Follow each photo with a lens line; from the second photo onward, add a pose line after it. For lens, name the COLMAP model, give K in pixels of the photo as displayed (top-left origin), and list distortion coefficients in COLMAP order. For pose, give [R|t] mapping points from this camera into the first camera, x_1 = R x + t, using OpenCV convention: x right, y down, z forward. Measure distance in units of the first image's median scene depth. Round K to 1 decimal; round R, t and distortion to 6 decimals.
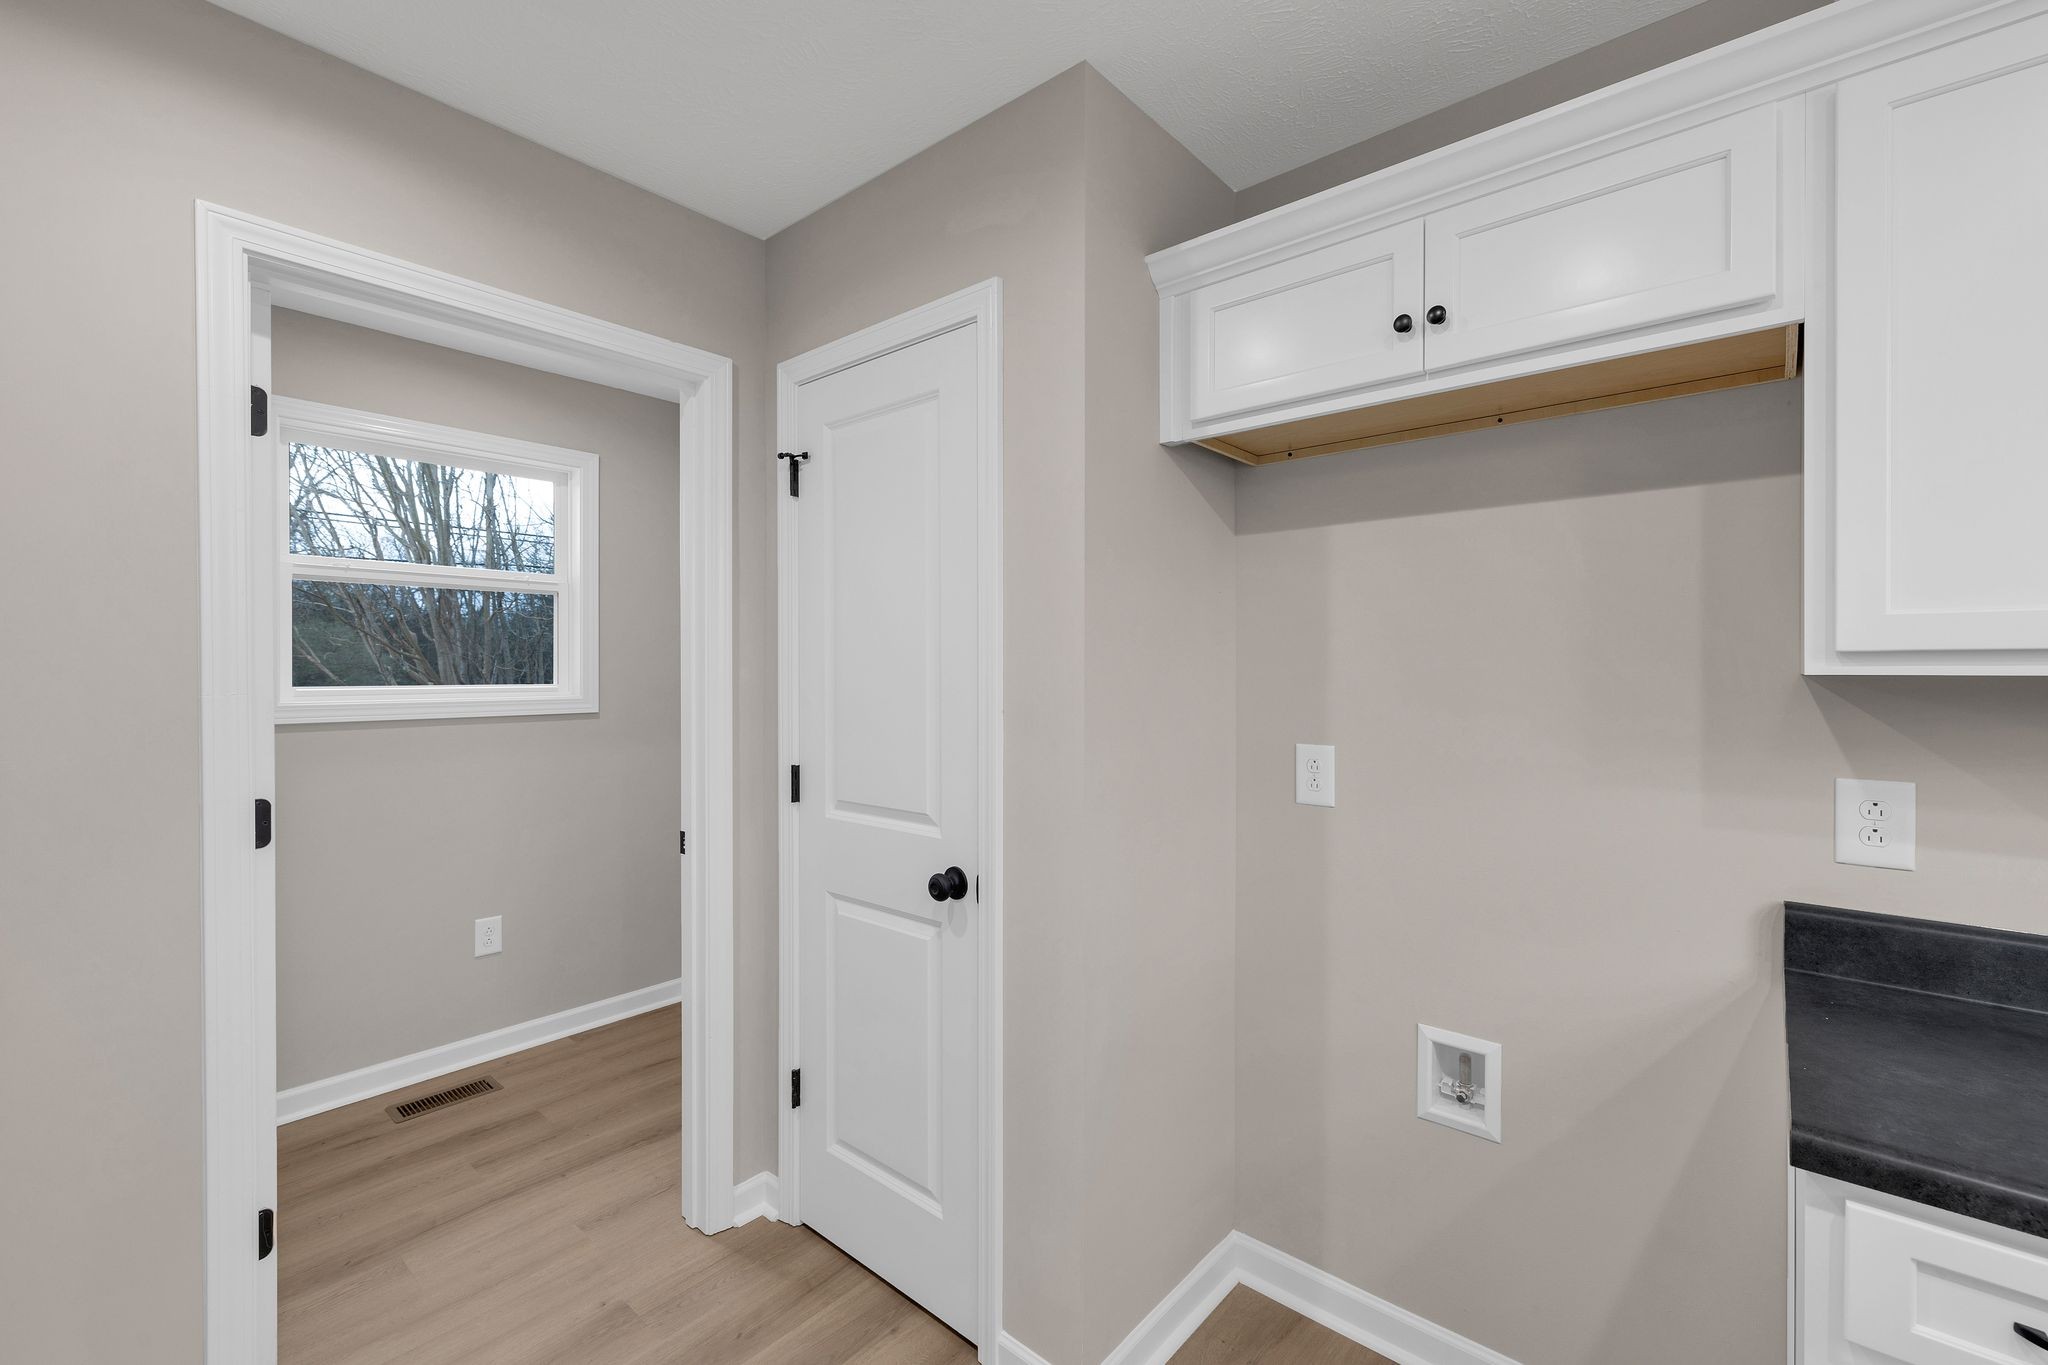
lens RADIAL K [[885.4, 0, 1003.6], [0, 885.4, 690.8], [0, 0, 1]] dist [0.031904, -0.000018]
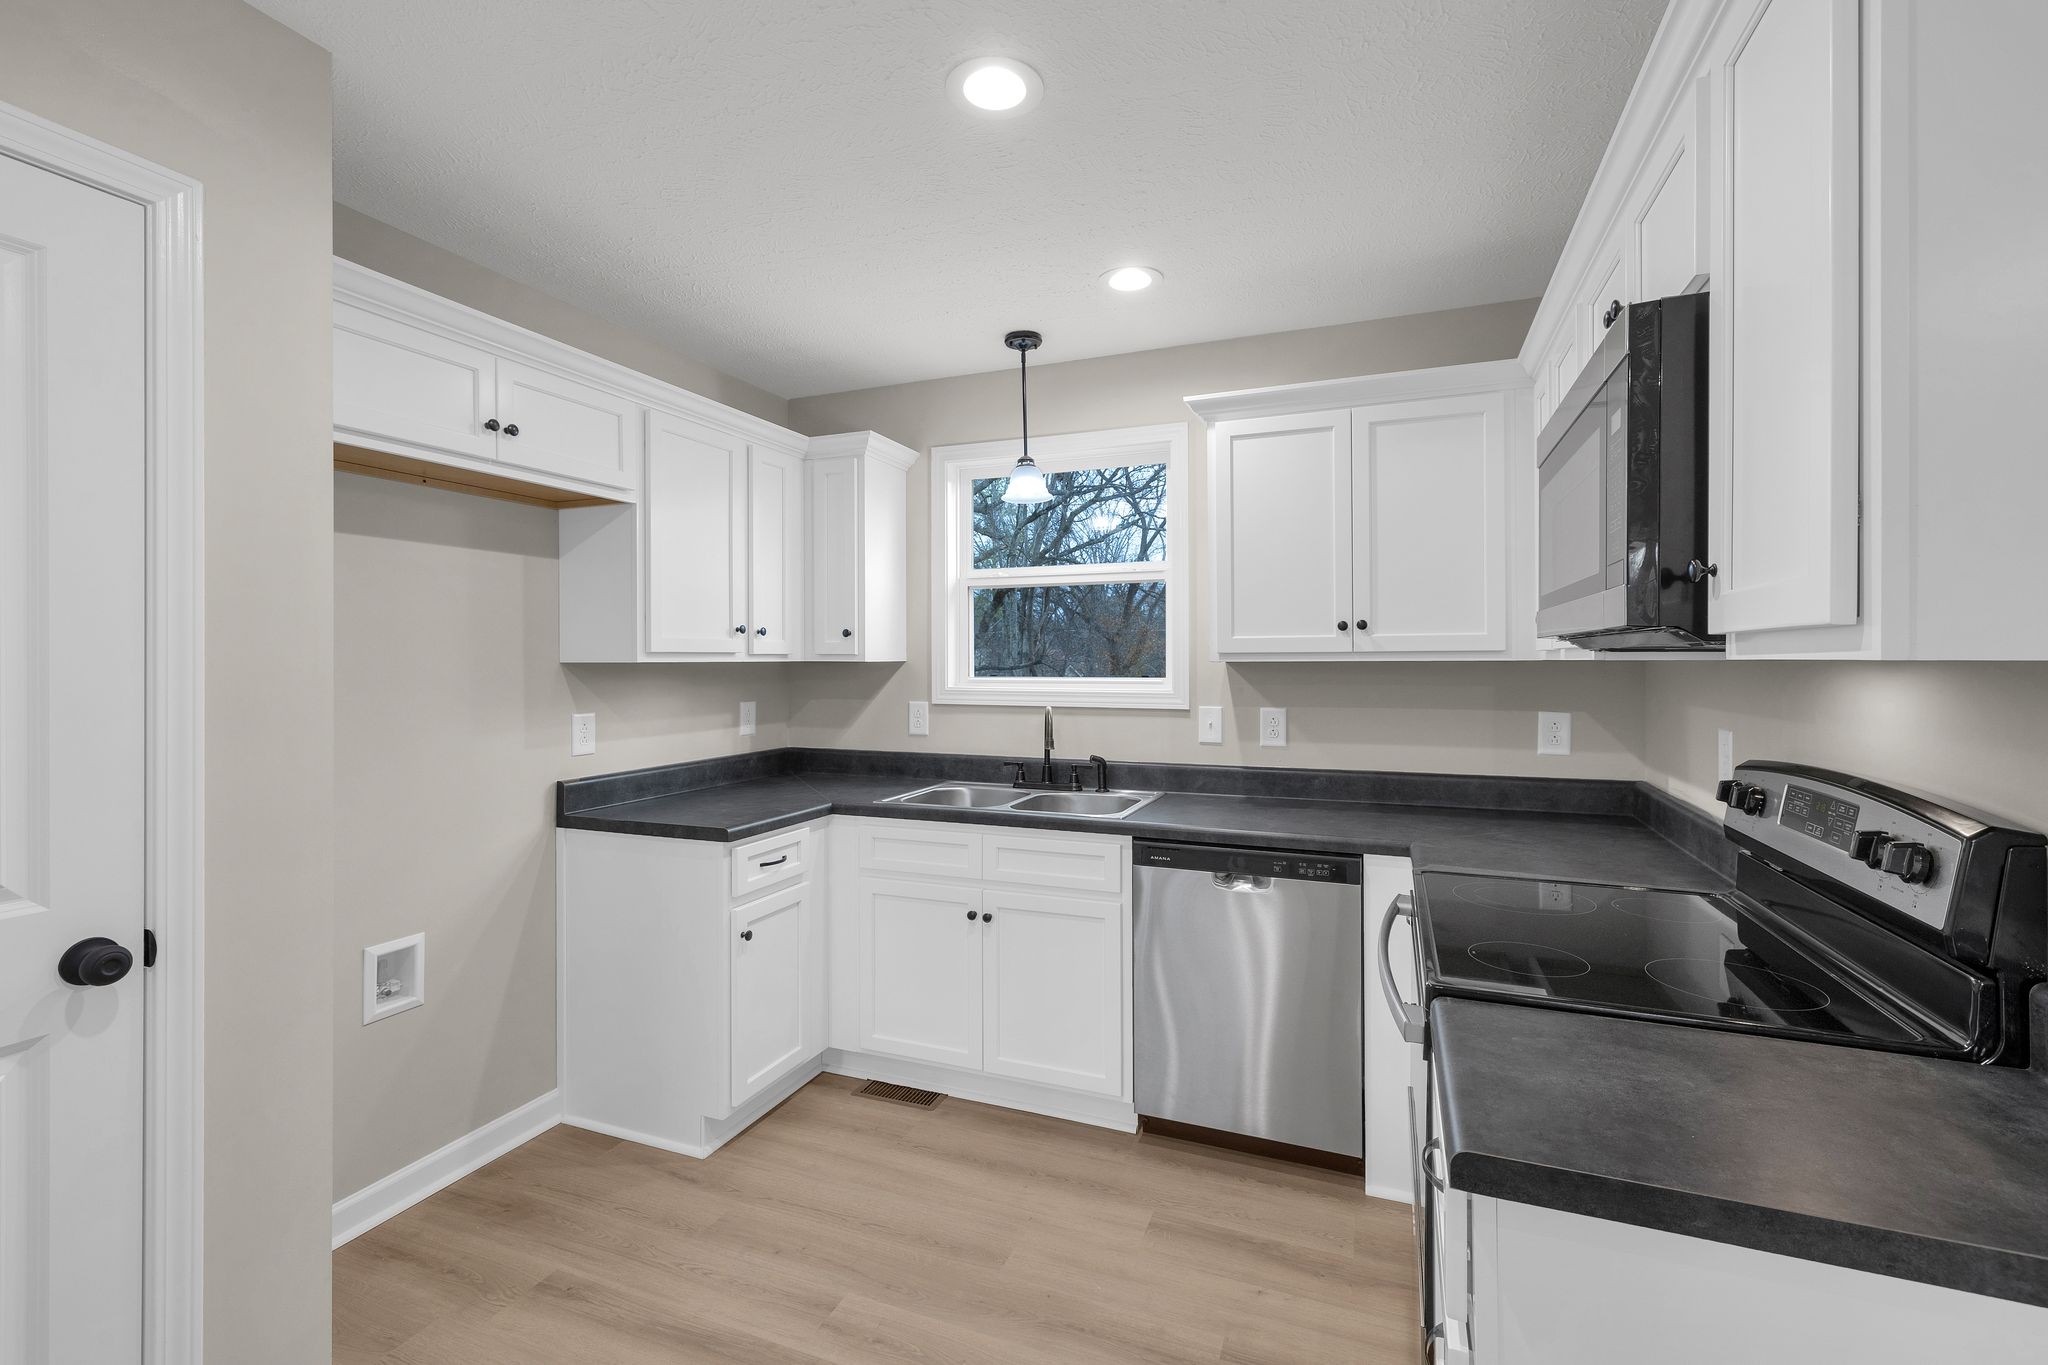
lens RADIAL K [[892.6, 0, 1019.6], [0, 892.6, 664.4], [0, 0, 1]] dist [0.000632, 0.000167]
pose [[-0.322271, -0.005480, 0.946631, -1.137301], [0.024252, 0.999607, 0.014043, -0.015884], [-0.946337, 0.027484, -0.322012, 0.622443]]
